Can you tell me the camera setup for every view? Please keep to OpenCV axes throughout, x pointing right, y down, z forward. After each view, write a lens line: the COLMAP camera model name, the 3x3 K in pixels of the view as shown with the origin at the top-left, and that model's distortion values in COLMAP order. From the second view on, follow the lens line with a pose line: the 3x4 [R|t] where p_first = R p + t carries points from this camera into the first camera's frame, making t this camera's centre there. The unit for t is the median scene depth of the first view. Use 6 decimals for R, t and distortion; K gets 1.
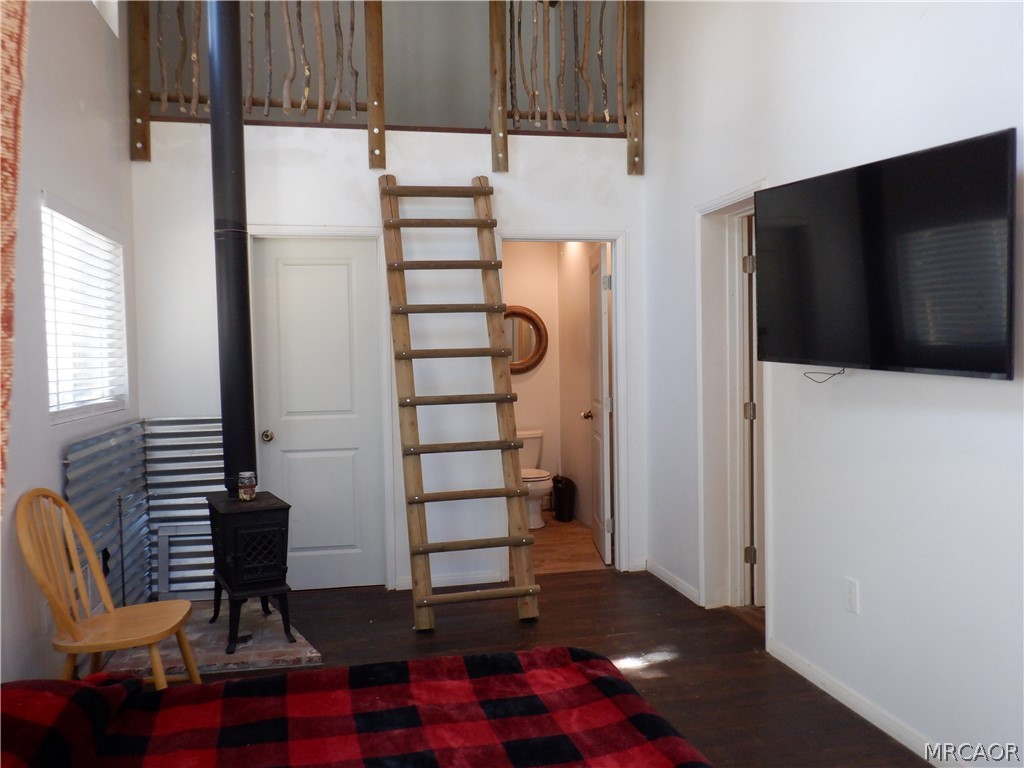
lens RADIAL K [[828.6, 0, 509.2], [0, 828.6, 391.4], [0, 0, 1]] dist [-0.018368, -0.006840]
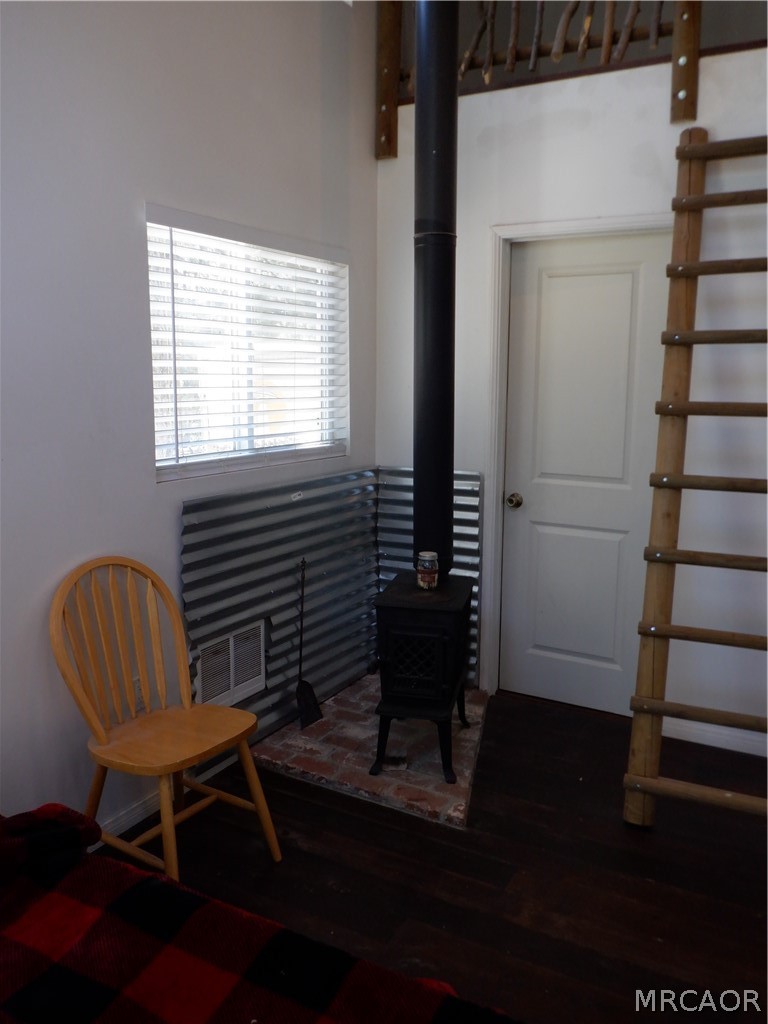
lens RADIAL K [[828.6, 0, 381.2], [0, 828.6, 503.1], [0, 0, 1]] dist [-0.018368, -0.006840]
pose [[0.745389, 0.124205, -0.654956, 0.137936], [-0.048774, 0.990017, 0.132236, -0.044576], [0.664843, -0.066623, 0.744007, 0.348752]]
